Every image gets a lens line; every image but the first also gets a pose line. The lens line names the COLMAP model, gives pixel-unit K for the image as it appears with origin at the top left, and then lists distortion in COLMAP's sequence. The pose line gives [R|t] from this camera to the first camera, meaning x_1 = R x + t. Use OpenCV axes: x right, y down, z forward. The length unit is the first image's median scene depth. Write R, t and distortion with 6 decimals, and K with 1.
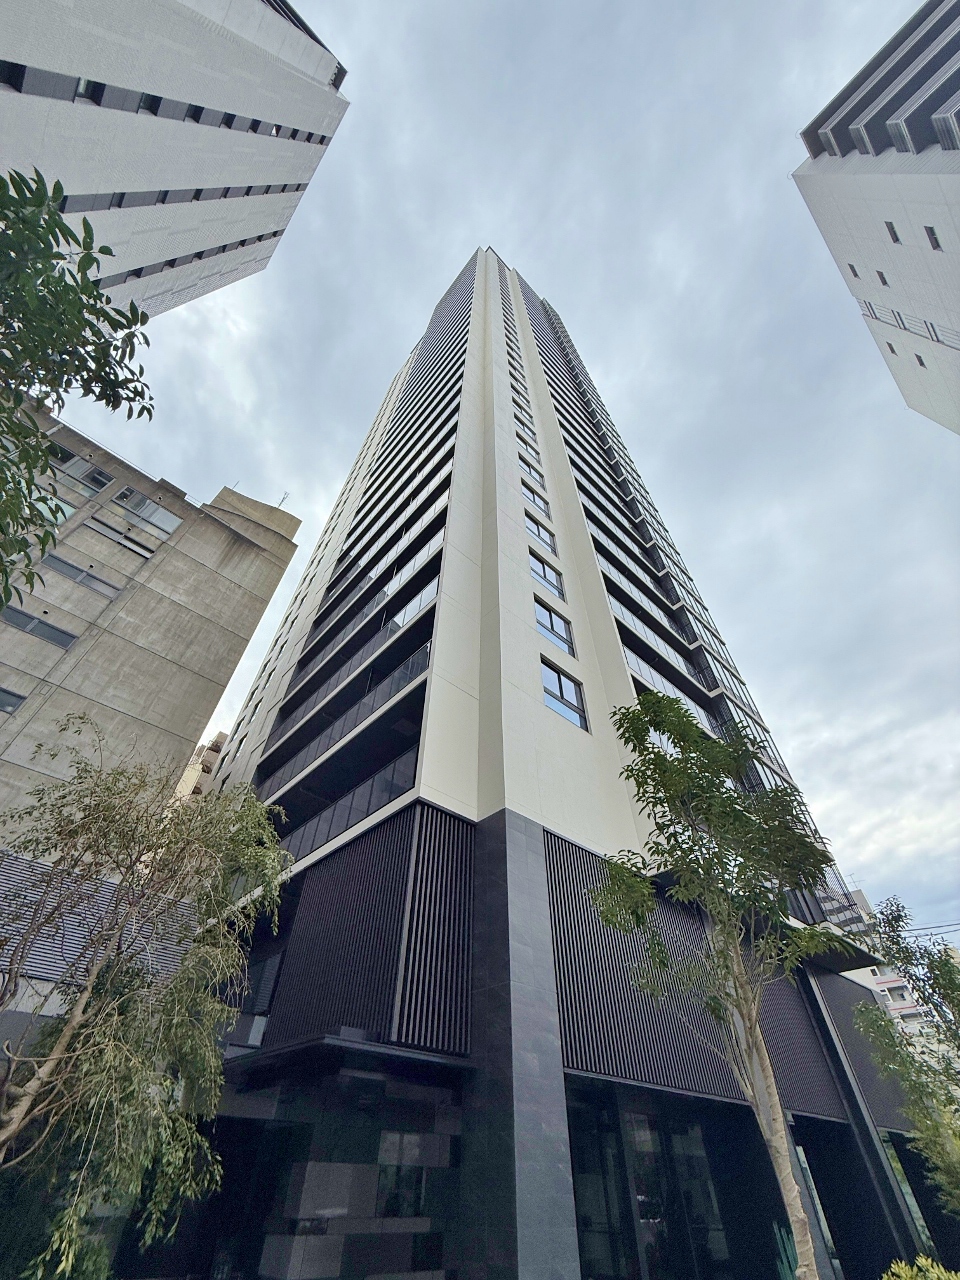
lens RADIAL K [[508.3, 0, 479.5], [0, 508.3, 635.9], [0, 0, 1]] dist [0.002226, -0.001138]
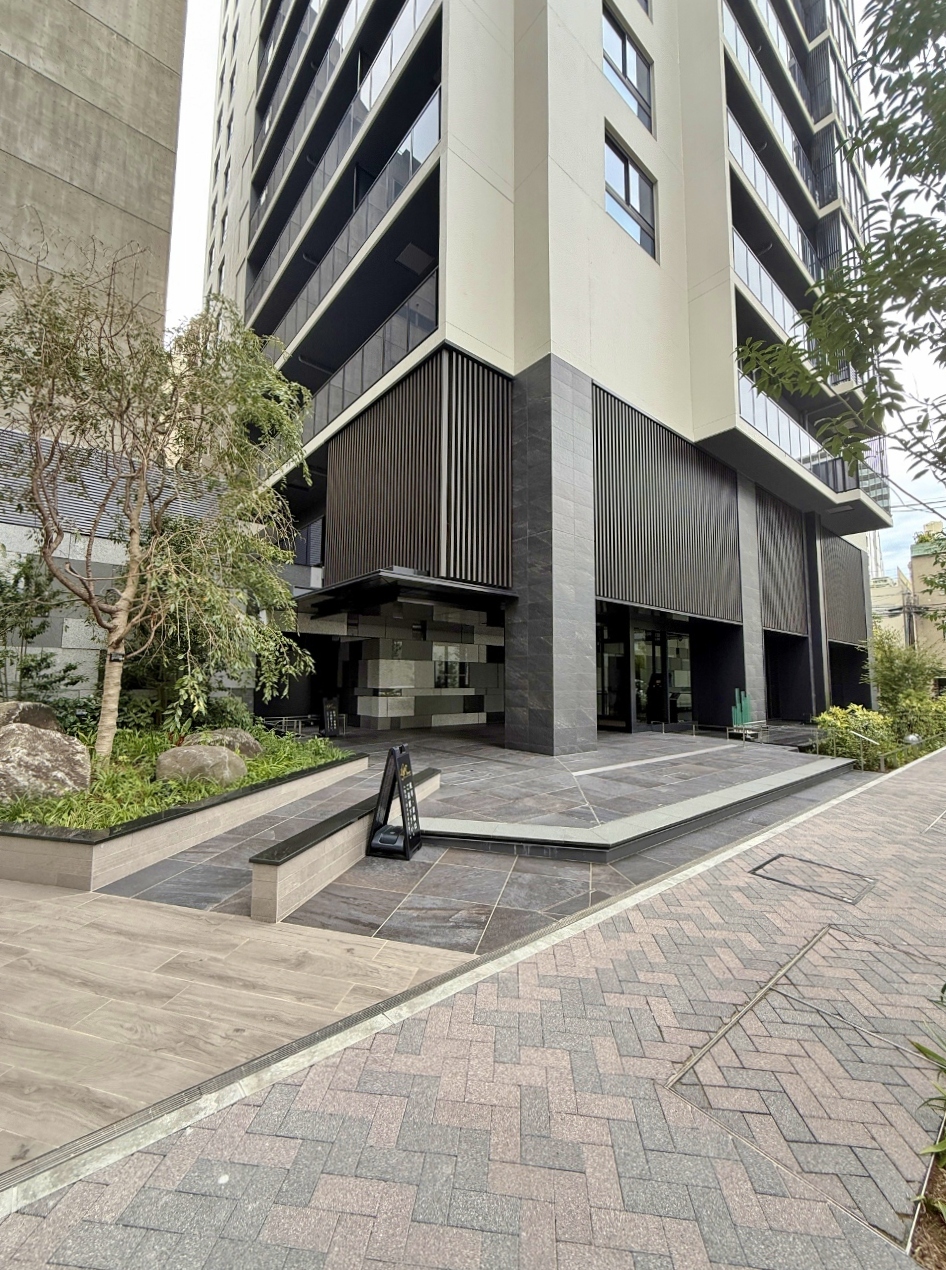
lens RADIAL K [[504.4, 0, 473.6], [0, 504.4, 631.6], [0, 0, 1]] dist [0.002226, -0.001138]
pose [[0.999394, -0.008351, -0.033781, -0.048459], [0.028845, 0.741818, 0.669981, 0.119191], [0.019464, -0.670549, 0.741610, 0.093216]]
